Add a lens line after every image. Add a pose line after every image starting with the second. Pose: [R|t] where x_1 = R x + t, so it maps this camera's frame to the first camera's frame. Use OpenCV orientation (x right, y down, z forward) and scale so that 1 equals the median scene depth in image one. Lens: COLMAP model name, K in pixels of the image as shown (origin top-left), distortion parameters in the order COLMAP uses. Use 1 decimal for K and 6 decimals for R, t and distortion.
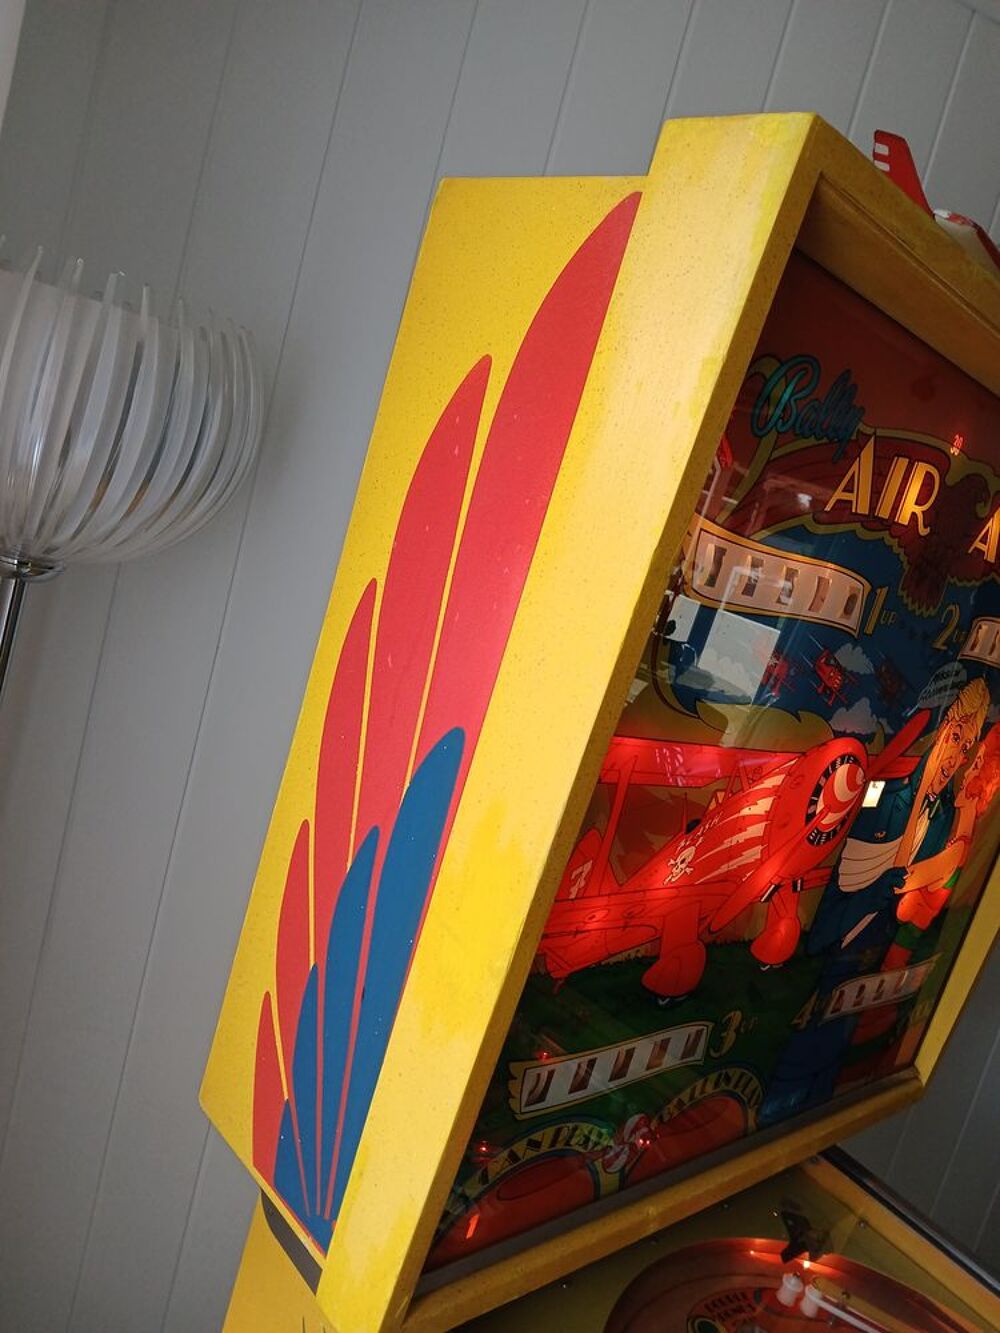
lens RADIAL K [[1026.8, 0, 488.3], [0, 1026.8, 675.8], [0, 0, 1]] dist [0.048996, -0.118523]
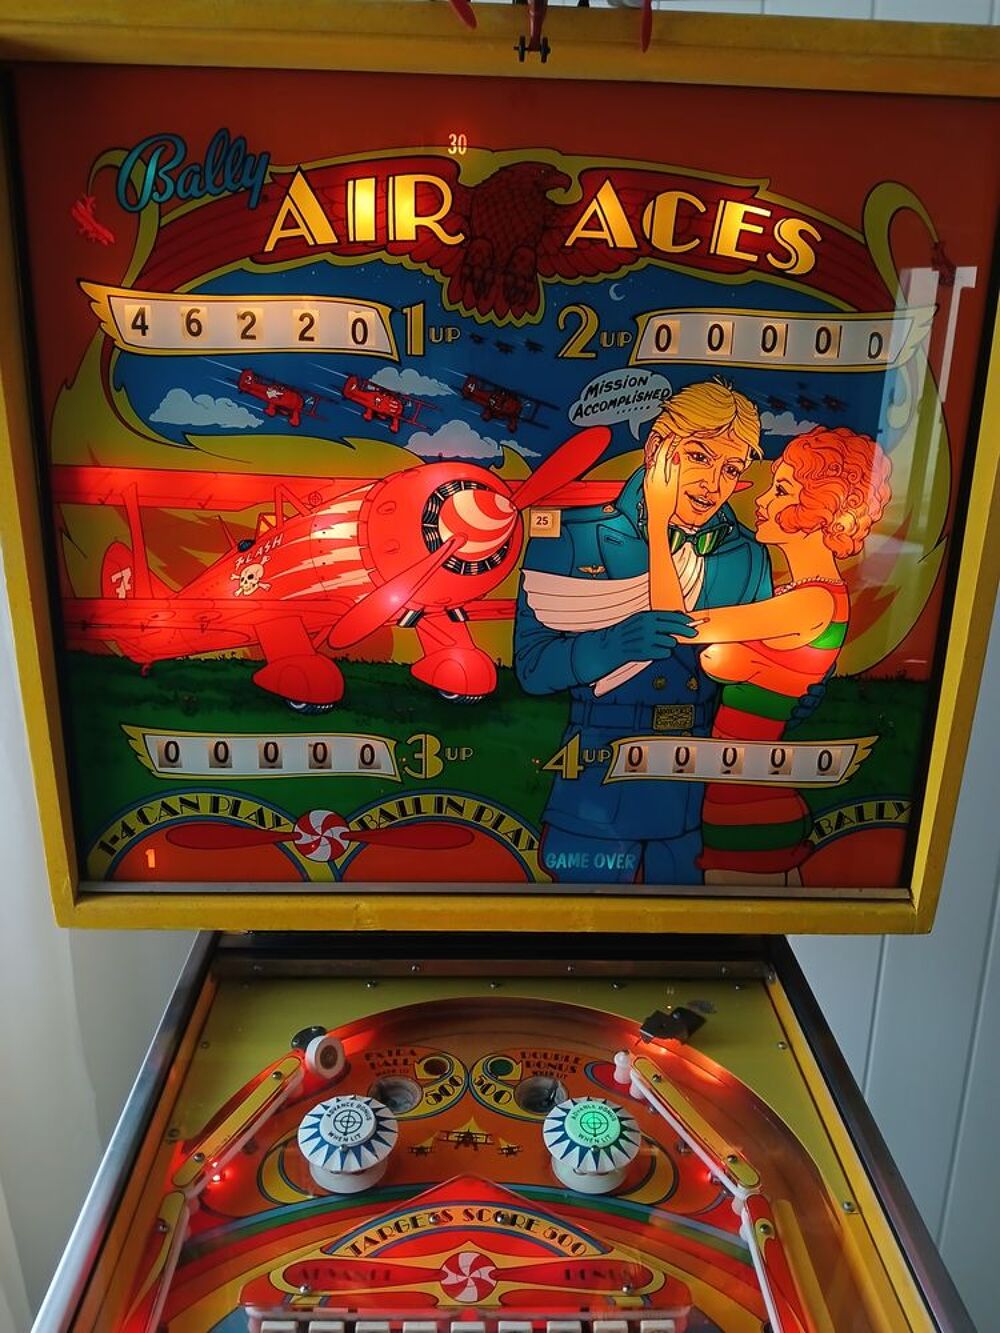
lens RADIAL K [[1026.8, 0, 508.3], [0, 1026.8, 676.6], [0, 0, 1]] dist [0.048996, -0.118523]
pose [[0.741446, -0.065552, -0.667803, 1.116774], [0.065857, 0.997521, -0.024798, 0.318561], [0.667773, -0.025594, 0.743925, 0.270410]]
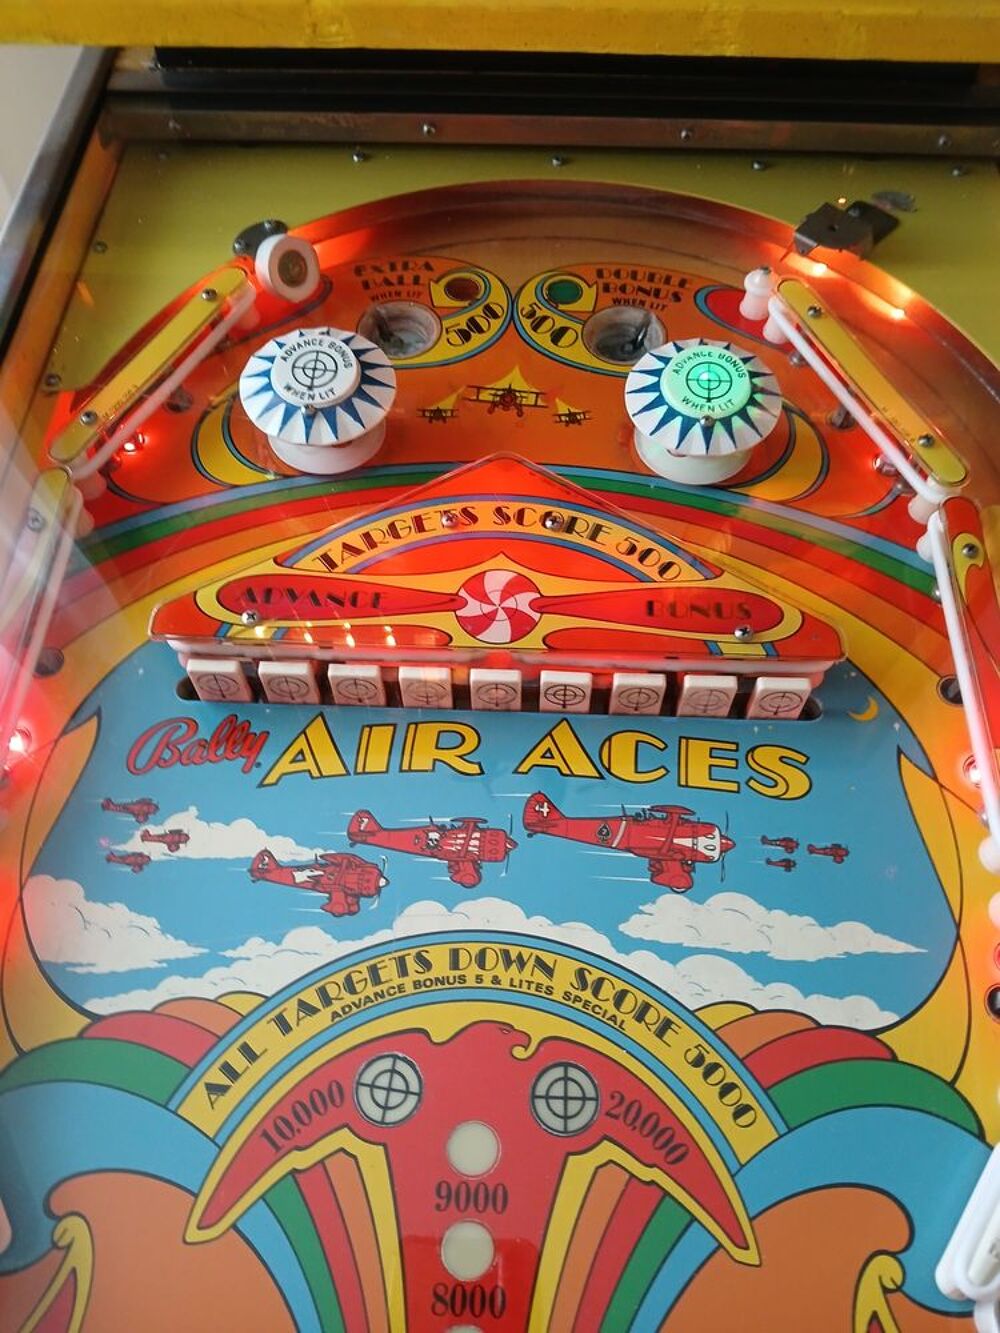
lens RADIAL K [[1026.8, 0, 506.9], [0, 1026.8, 666.4], [0, 0, 1]] dist [0.048996, -0.118523]
pose [[0.689913, 0.410347, -0.596352, 0.817249], [0.071484, 0.781167, 0.620216, 0.483487], [0.720354, -0.470524, 0.509604, 0.598264]]
